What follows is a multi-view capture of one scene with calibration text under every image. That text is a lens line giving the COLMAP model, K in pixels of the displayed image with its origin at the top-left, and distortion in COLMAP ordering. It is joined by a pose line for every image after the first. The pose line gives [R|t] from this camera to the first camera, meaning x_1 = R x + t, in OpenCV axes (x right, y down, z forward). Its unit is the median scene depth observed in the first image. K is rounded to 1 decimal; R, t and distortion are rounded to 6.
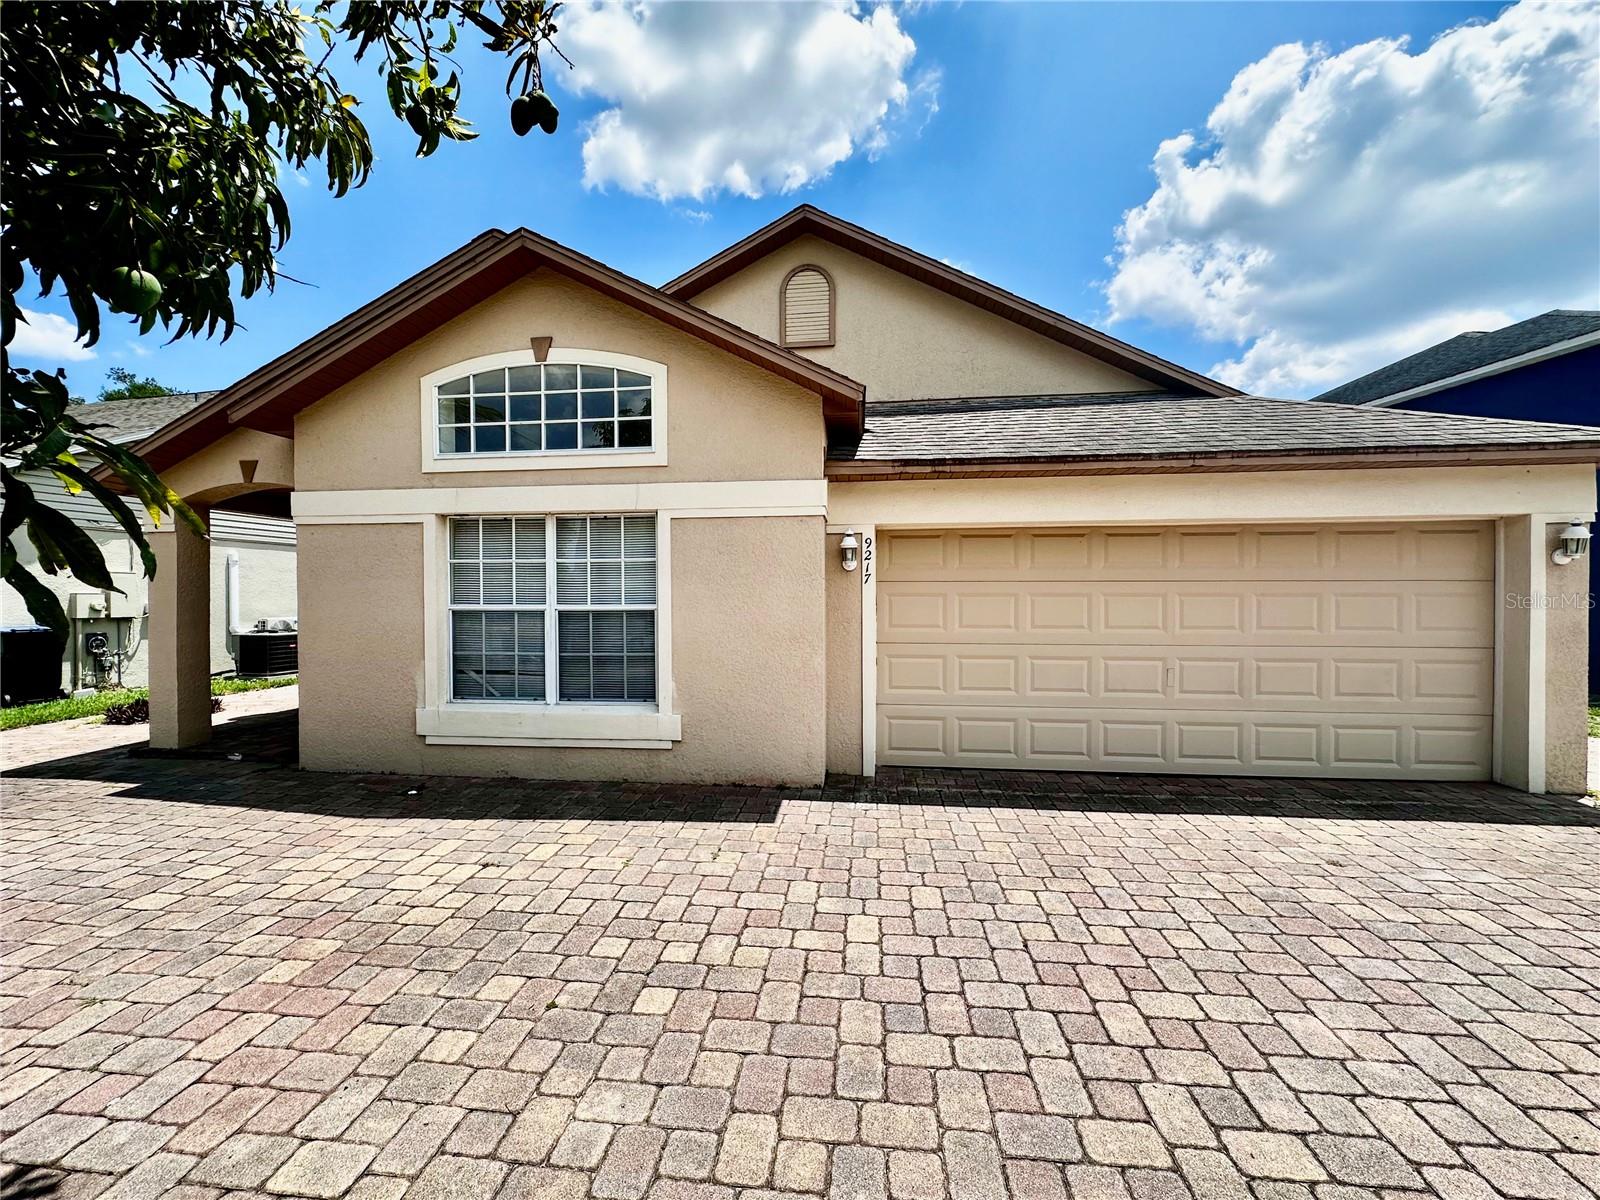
lens RADIAL K [[641.7, 0, 797.7], [0, 641.7, 596.7], [0, 0, 1]] dist [-0.007553, 0.002358]
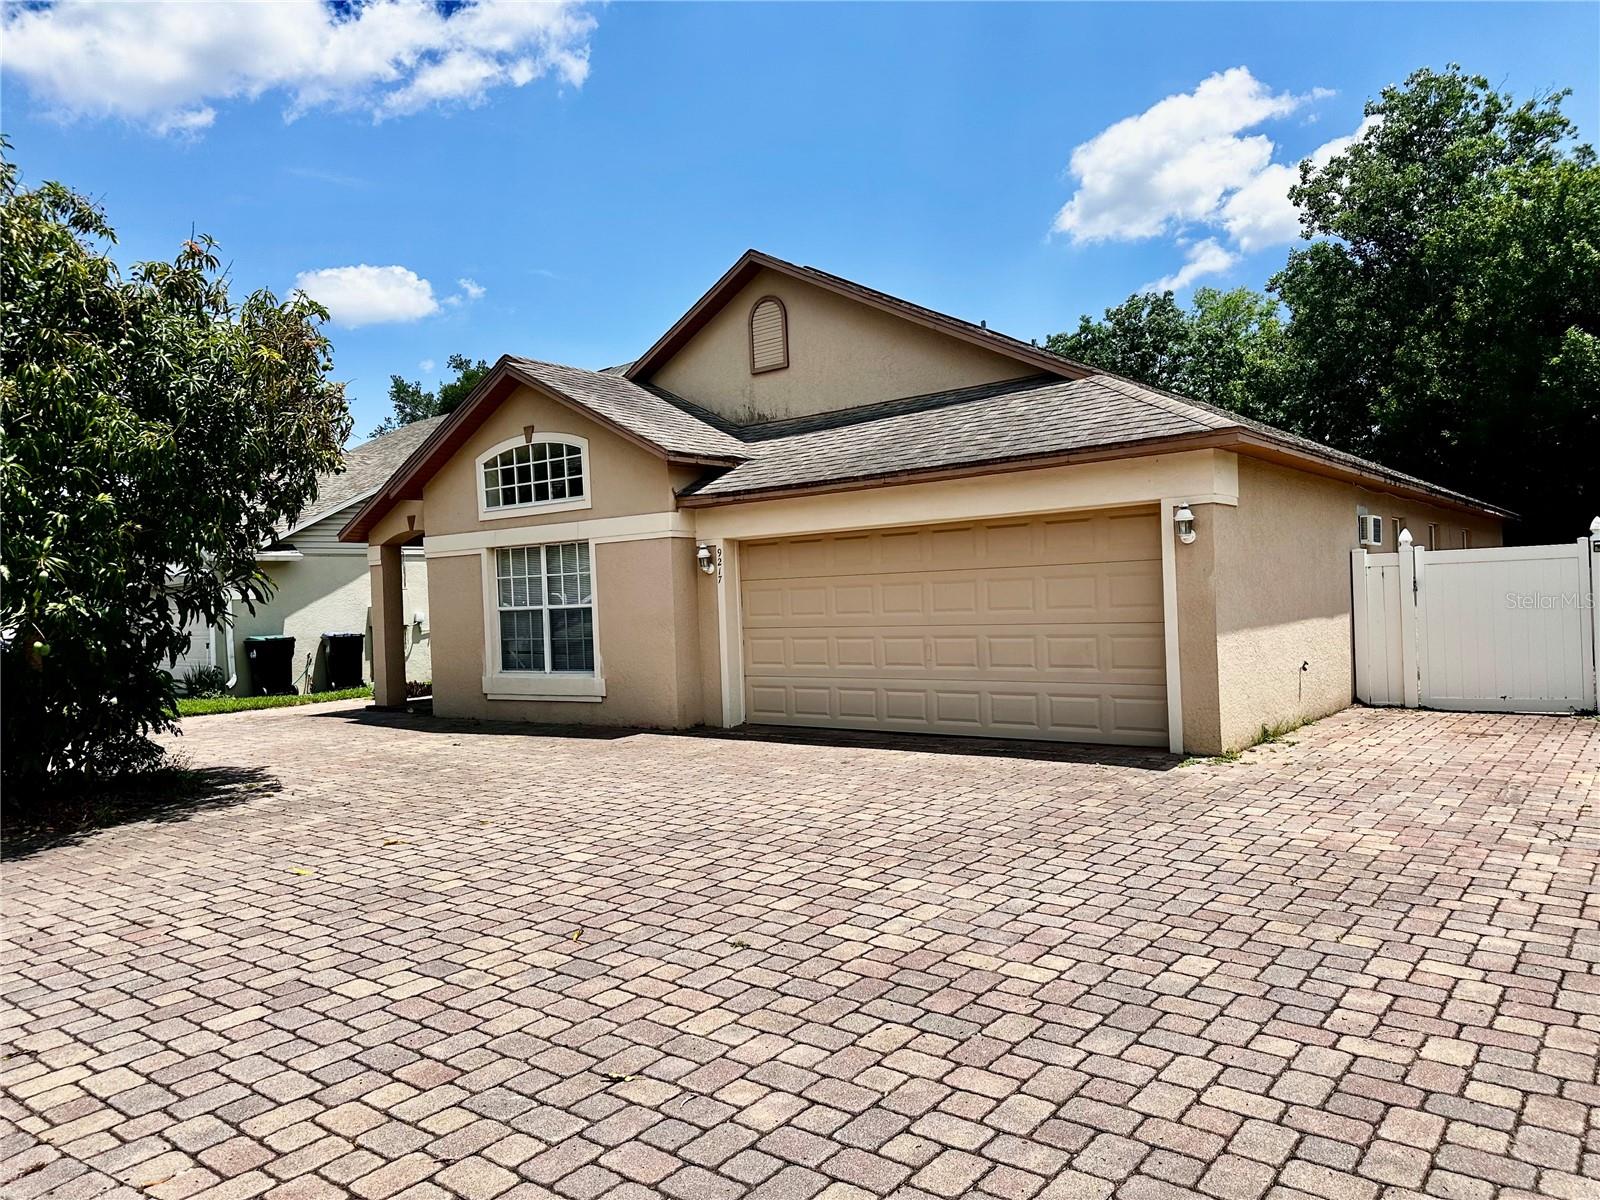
lens RADIAL K [[1093.4, 0, 801.2], [0, 1093.4, 602.9], [0, 0, 1]] dist [0.076920, 0.000000]
pose [[0.855396, -0.027998, -0.517217, 1.434441], [0.034561, 0.999398, 0.003059, 0.019414], [0.516820, -0.020492, 0.855849, -0.859744]]
